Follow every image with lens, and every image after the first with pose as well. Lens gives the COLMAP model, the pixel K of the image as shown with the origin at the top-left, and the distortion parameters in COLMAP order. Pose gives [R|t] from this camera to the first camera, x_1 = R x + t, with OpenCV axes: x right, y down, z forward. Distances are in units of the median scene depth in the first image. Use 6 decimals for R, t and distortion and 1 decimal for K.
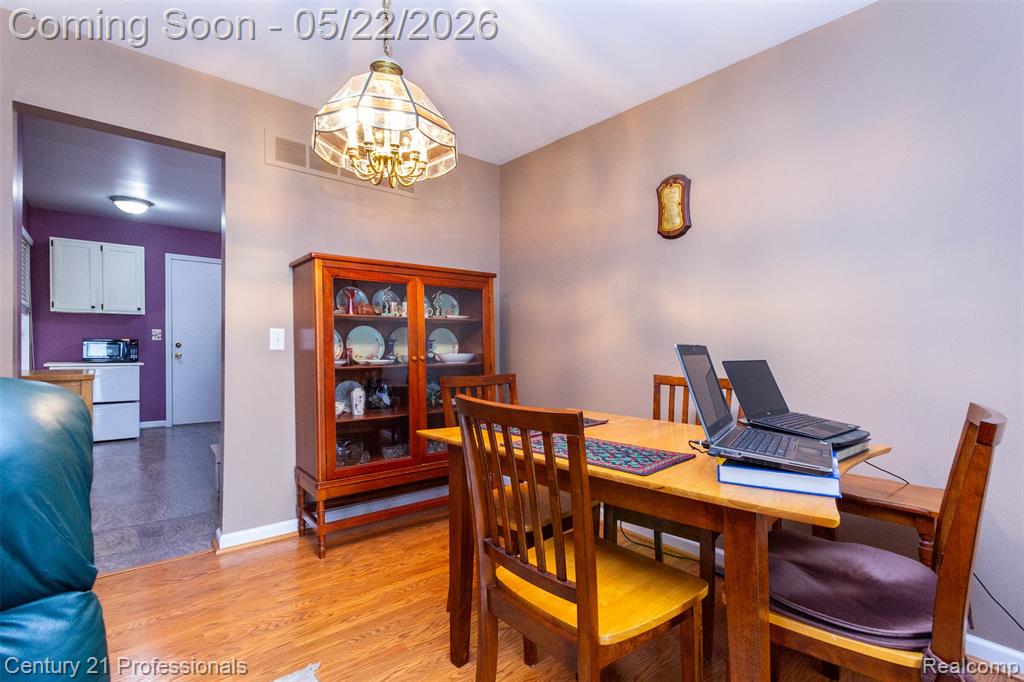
lens RADIAL K [[482.3, 0, 510.1], [0, 482.3, 346.1], [0, 0, 1]] dist [0.003121, -0.000883]
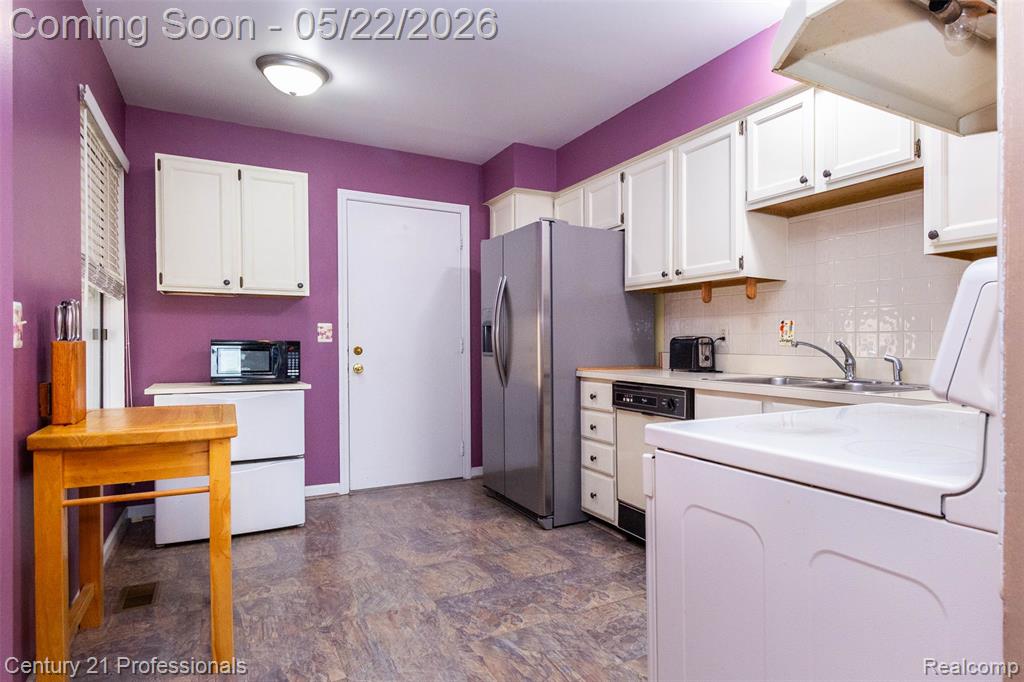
lens RADIAL K [[564.6, 0, 565.3], [0, 564.6, 343.9], [0, 0, 1]] dist [-0.003220, 0.000611]
pose [[0.984569, -0.010235, -0.174698, -0.371396], [0.009954, 0.999947, -0.002486, -0.006013], [0.174714, 0.000708, 0.984619, 0.434585]]
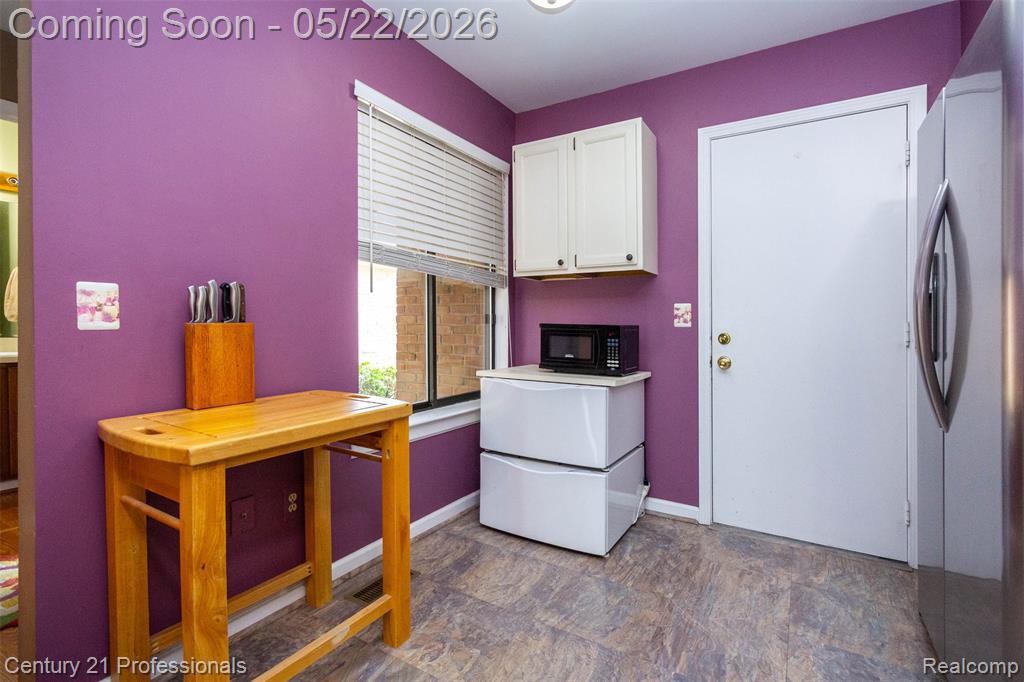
lens RADIAL K [[463.9, 0, 517.4], [0, 463.9, 334.1], [0, 0, 1]] dist [-0.014812, 0.000218]
pose [[0.320497, 0.005691, -0.947232, -0.406850], [-0.004365, 0.999980, 0.004531, -0.007253], [0.947239, 0.002683, 0.320516, 0.787836]]
